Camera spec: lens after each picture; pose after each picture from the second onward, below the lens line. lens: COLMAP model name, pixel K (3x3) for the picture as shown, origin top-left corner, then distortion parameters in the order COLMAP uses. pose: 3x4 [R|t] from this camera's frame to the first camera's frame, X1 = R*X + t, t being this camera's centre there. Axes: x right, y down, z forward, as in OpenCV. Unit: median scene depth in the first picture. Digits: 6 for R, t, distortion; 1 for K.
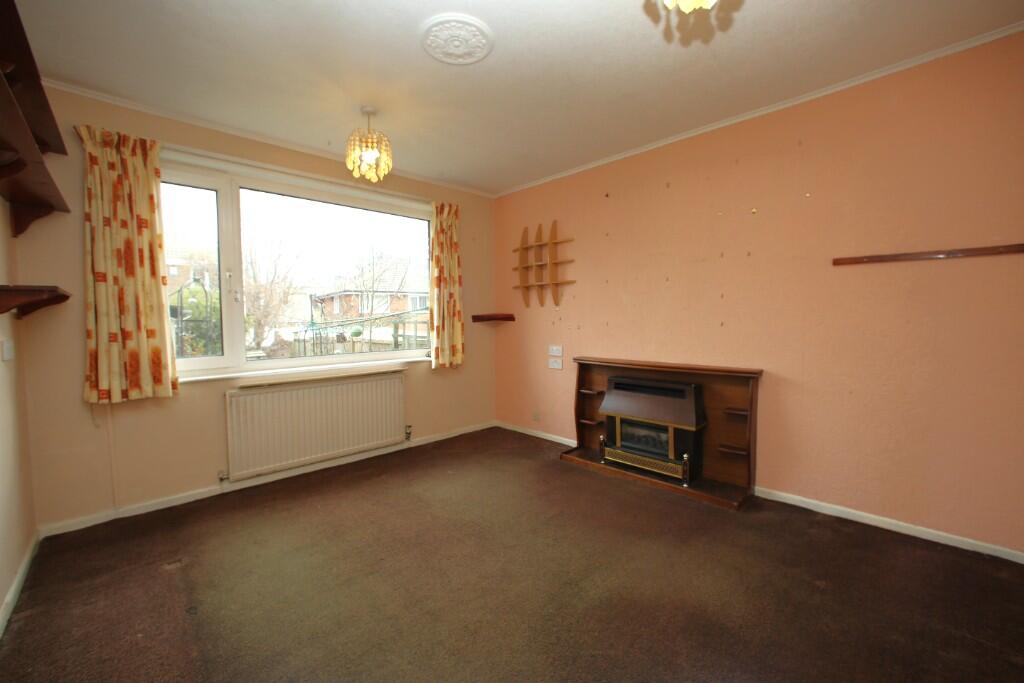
lens RADIAL K [[411.2, 0, 516.3], [0, 411.2, 335.8], [0, 0, 1]] dist [0.000657, 0.000391]
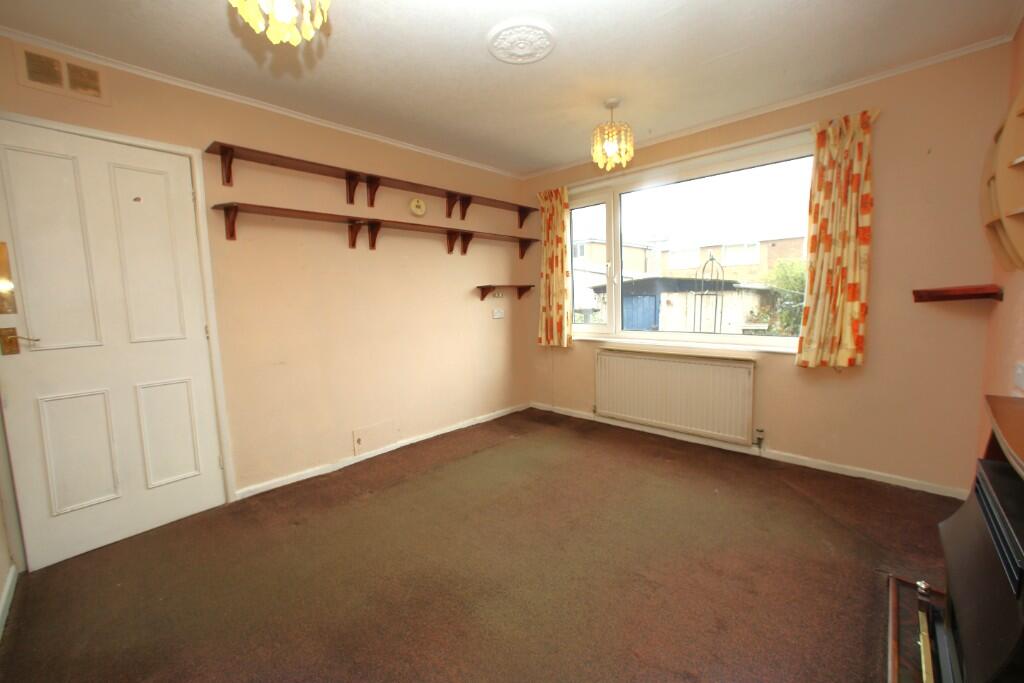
lens RADIAL K [[411.2, 0, 516.3], [0, 411.2, 335.8], [0, 0, 1]] dist [0.000657, 0.000391]
pose [[0.075983, 0.101788, -0.991900, 0.641092], [-0.023345, 0.994685, 0.100285, -0.045998], [0.996836, 0.015536, 0.077956, 0.606398]]
